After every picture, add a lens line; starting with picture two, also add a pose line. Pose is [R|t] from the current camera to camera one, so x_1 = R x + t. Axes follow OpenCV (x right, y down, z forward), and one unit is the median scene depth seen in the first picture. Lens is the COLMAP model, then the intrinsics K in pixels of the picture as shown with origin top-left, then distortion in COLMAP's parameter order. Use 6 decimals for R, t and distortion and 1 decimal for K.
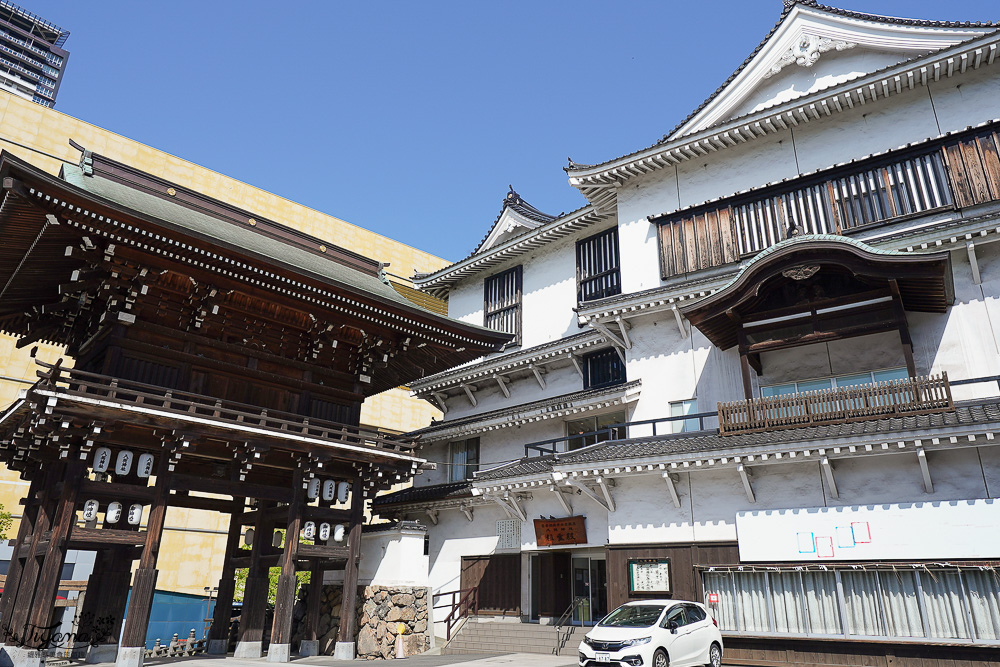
lens RADIAL K [[697.3, 0, 493.4], [0, 697.3, 334.8], [0, 0, 1]] dist [-0.001536, -0.003484]
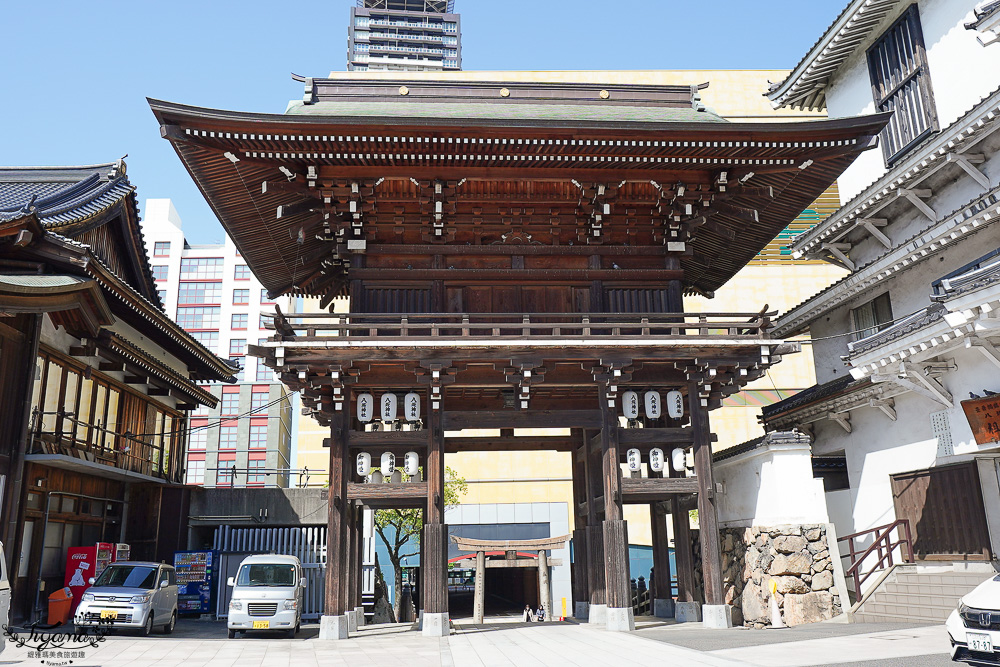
lens RADIAL K [[820.8, 0, 500.8], [0, 820.8, 331.6], [0, 0, 1]] dist [-0.000001, -0.004521]
pose [[0.781495, -0.197623, -0.591786, 0.161581], [0.259097, 0.965651, 0.019683, 0.088375], [0.567569, -0.168712, 0.805854, 0.222791]]
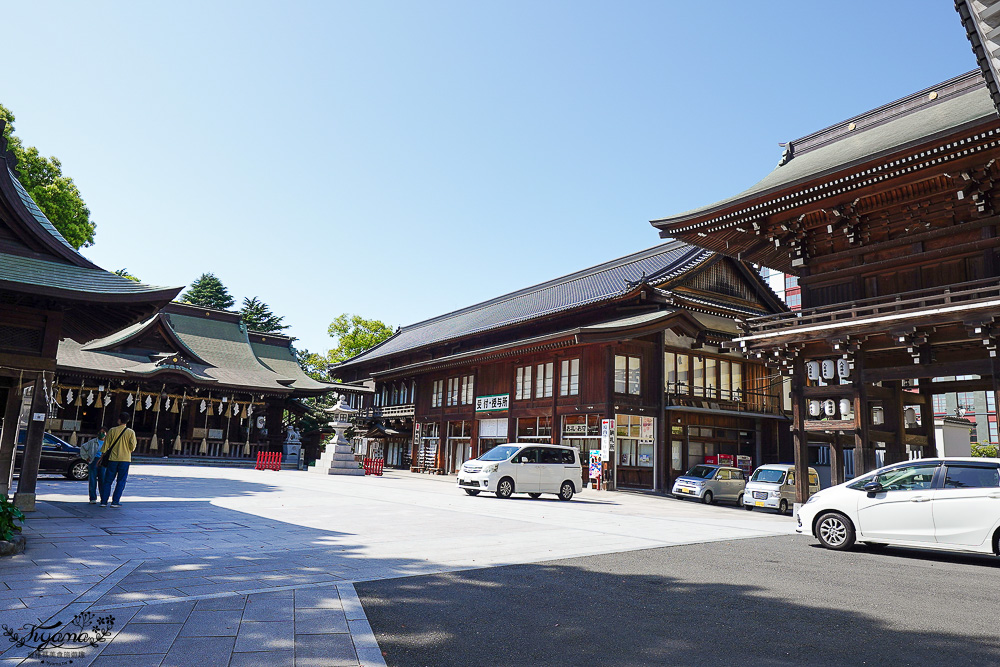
lens RADIAL K [[697.3, 0, 499.5], [0, 697.3, 329.6], [0, 0, 1]] dist [-0.001536, -0.003484]
pose [[-0.147539, -0.208301, -0.966873, 0.651199], [0.312935, 0.917519, -0.245420, 0.195898], [0.938245, -0.338778, -0.070185, 0.447130]]
